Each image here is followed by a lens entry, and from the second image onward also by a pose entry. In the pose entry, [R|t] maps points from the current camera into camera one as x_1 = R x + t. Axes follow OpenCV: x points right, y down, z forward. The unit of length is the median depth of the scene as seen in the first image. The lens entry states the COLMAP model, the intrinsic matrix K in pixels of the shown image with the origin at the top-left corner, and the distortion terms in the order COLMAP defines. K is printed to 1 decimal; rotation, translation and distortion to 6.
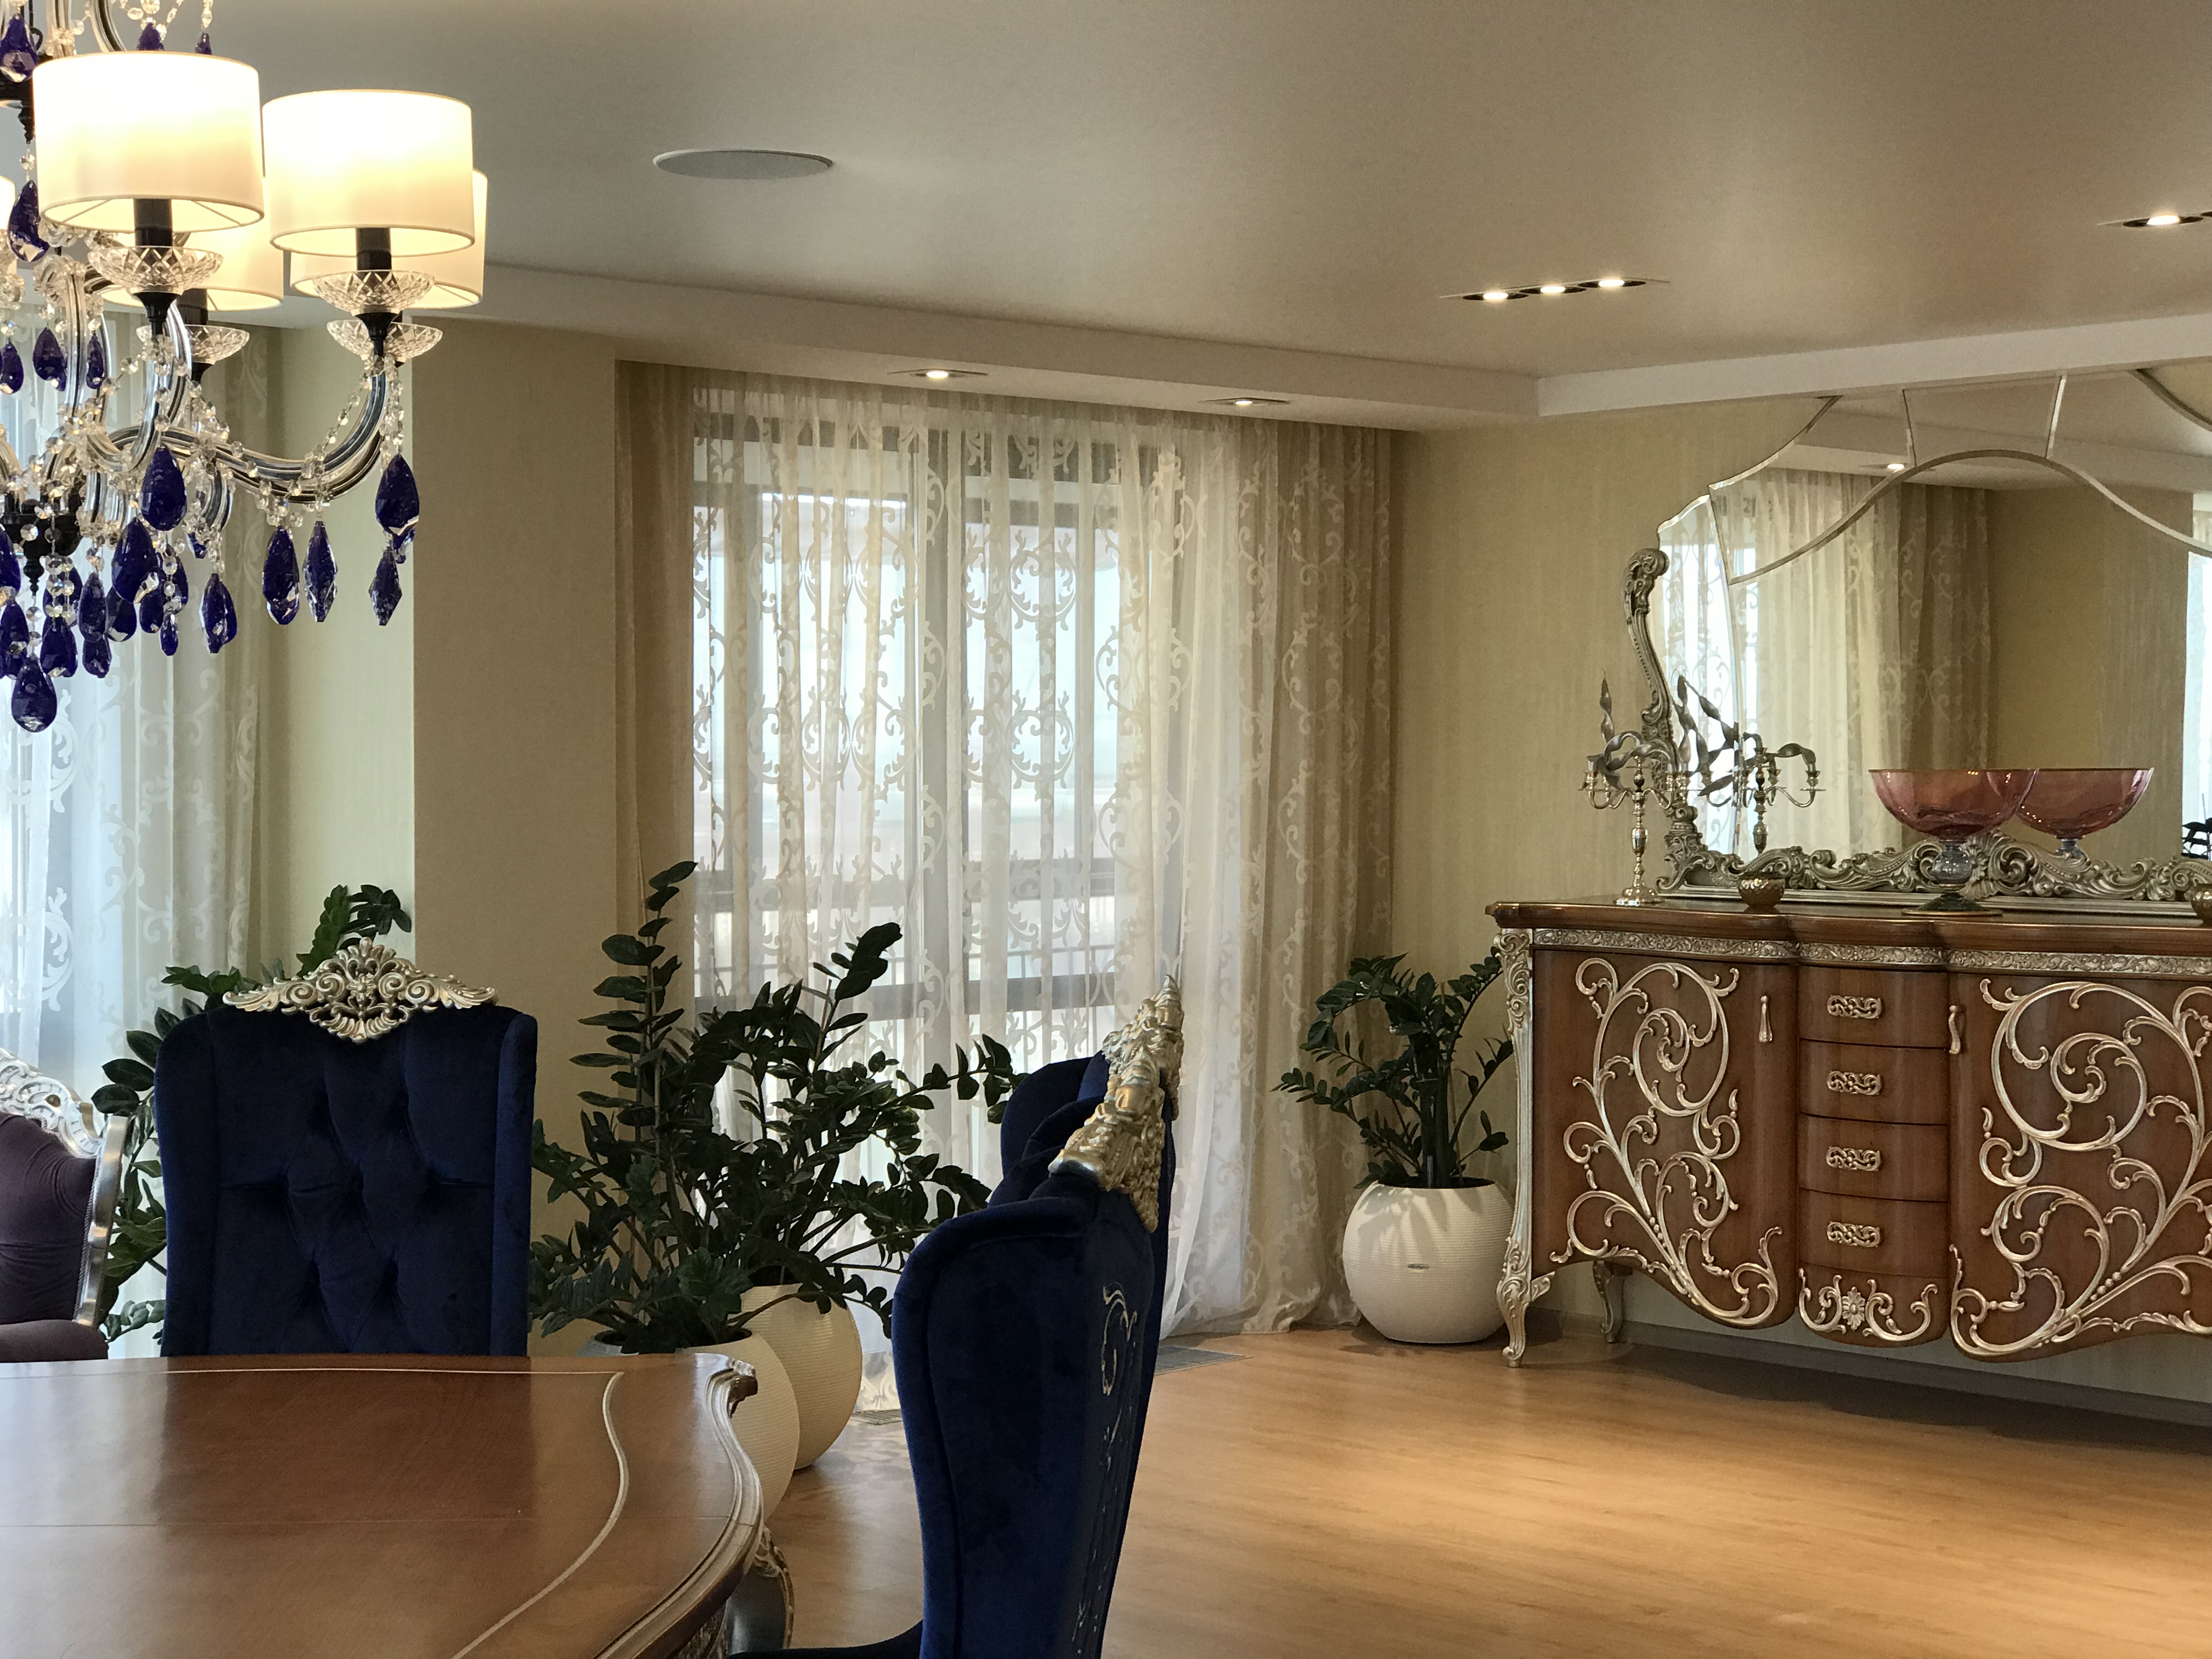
lens RADIAL K [[3682.0, 0, 1107.9], [0, 3682.0, 824.6], [0, 0, 1]] dist [0.110567, 0.000000]
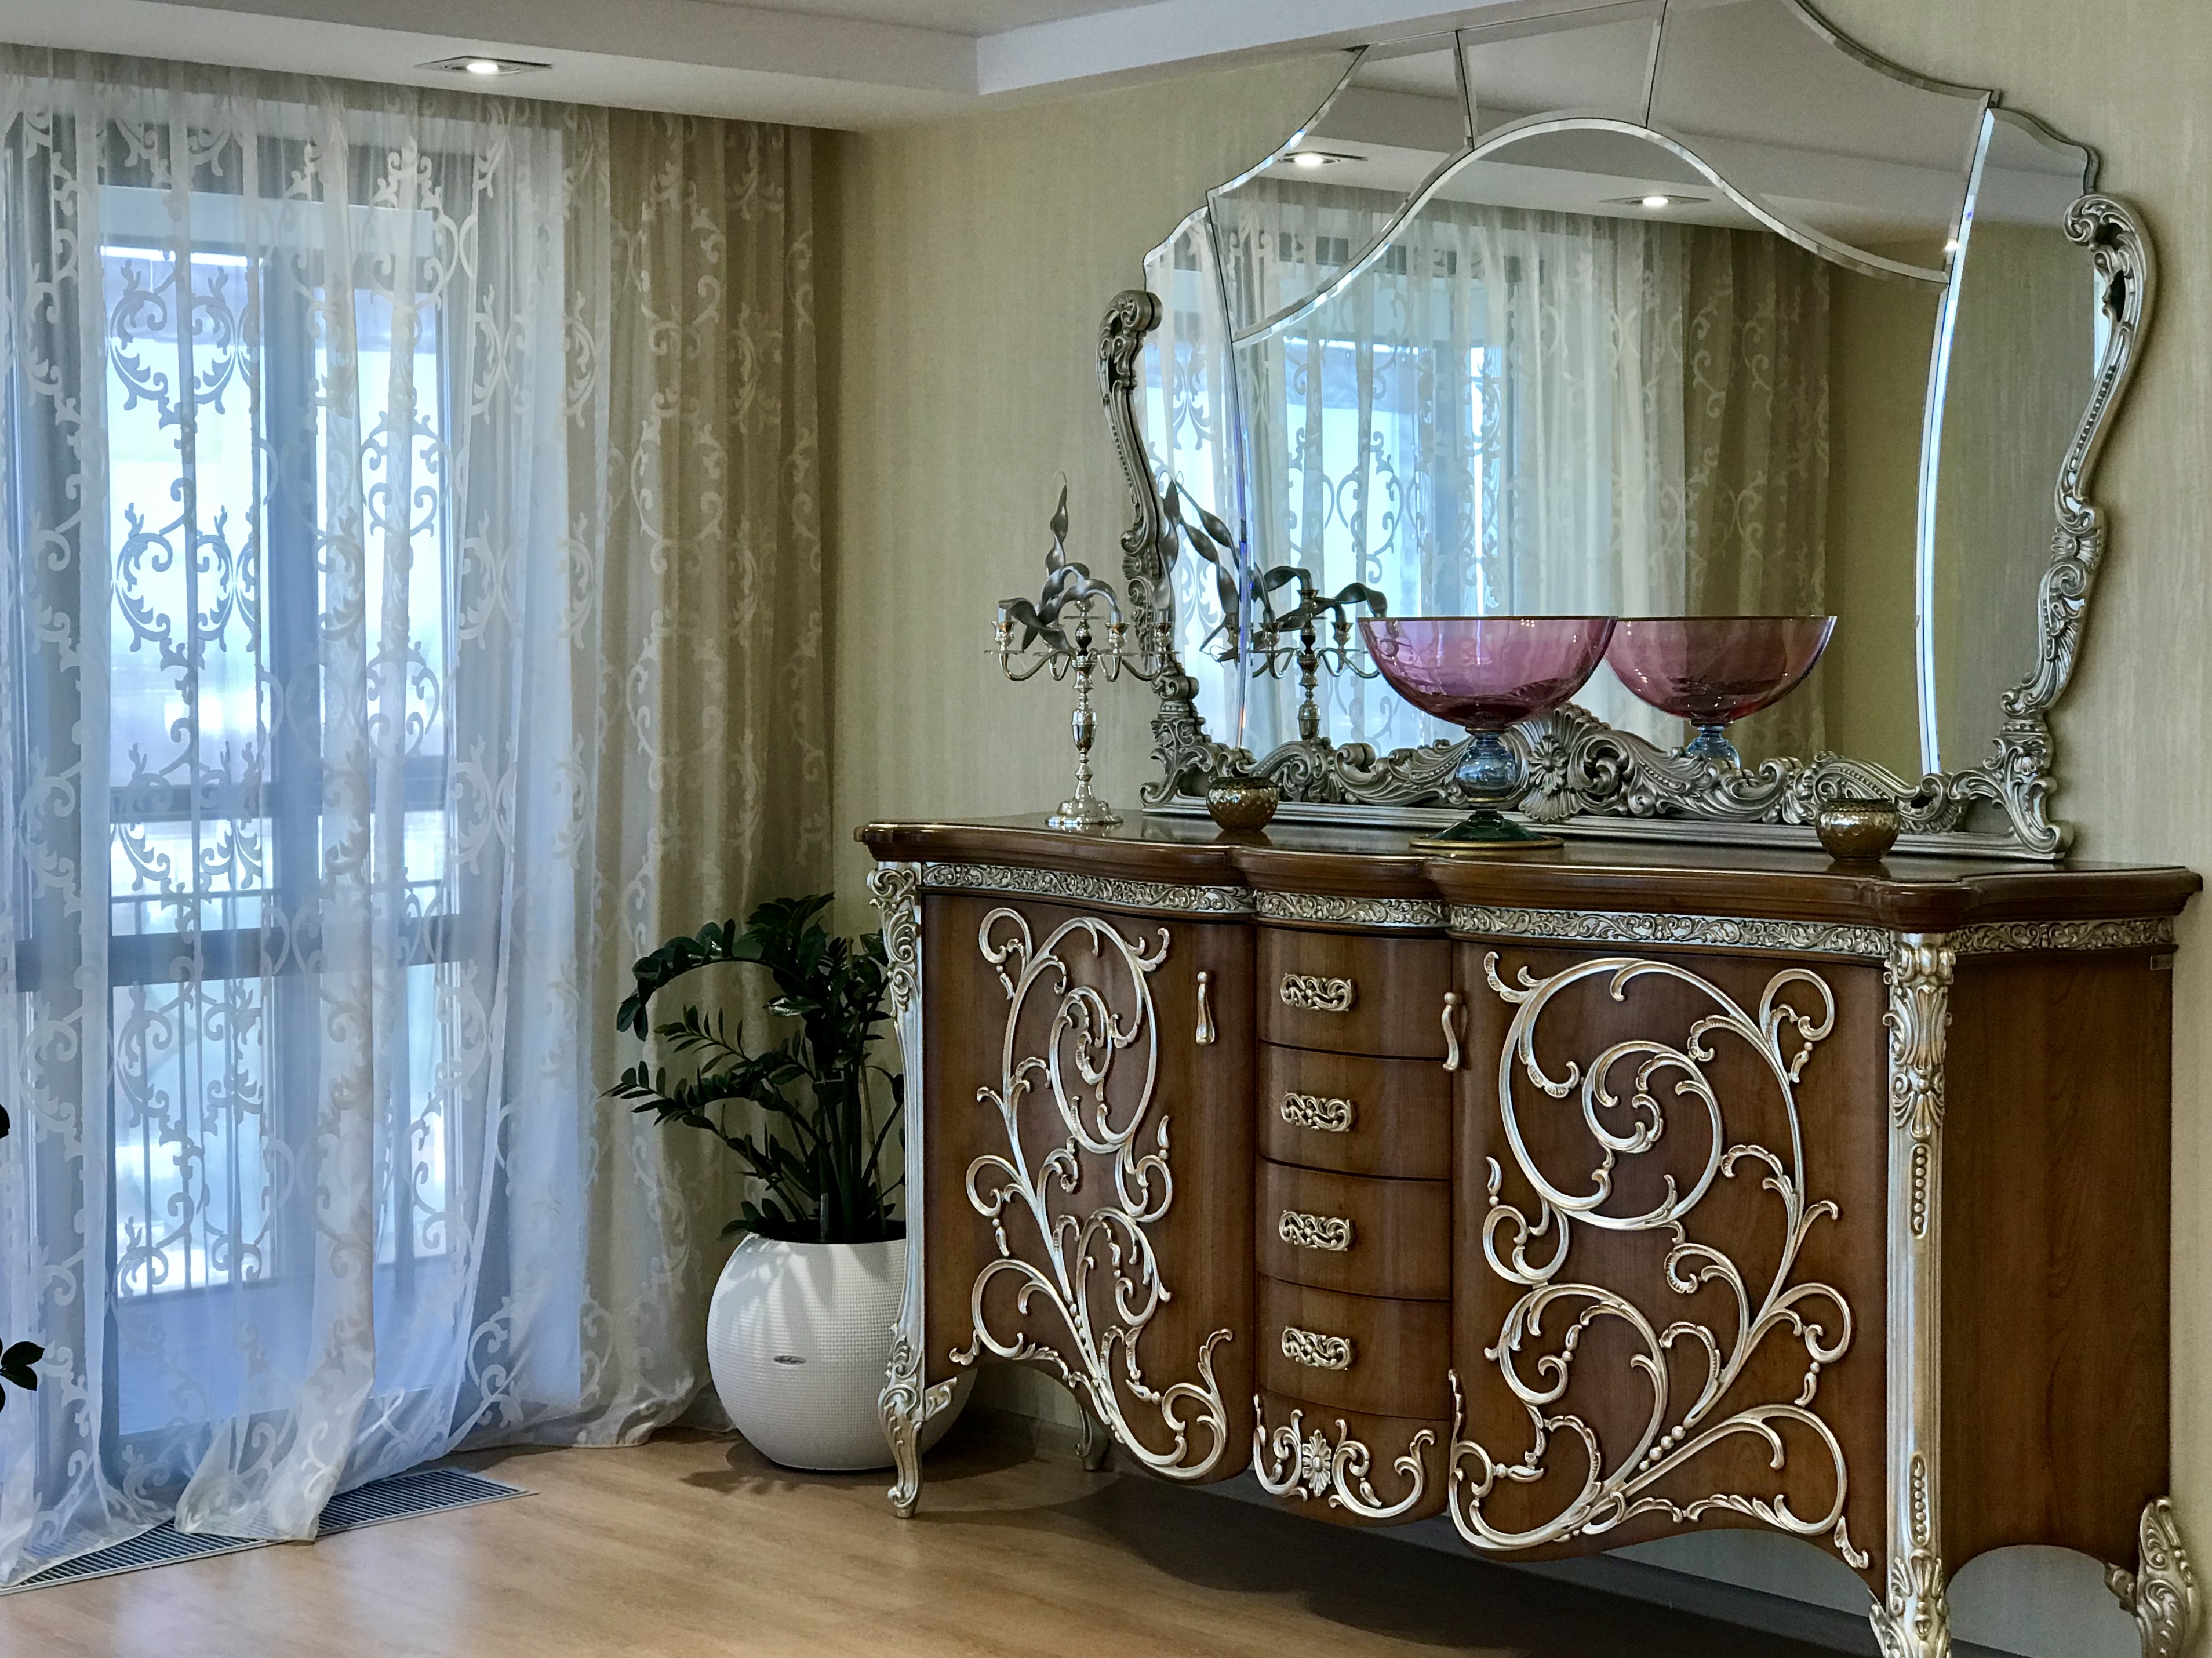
lens RADIAL K [[3682.2, 0, 1161.2], [0, 3682.2, 826.9], [0, 0, 1]] dist [0.110567, 0.000000]
pose [[0.998257, -0.002148, -0.058977, 0.198960], [0.004199, 0.999390, 0.034672, -0.001073], [0.058866, -0.034859, 0.997657, 0.343833]]
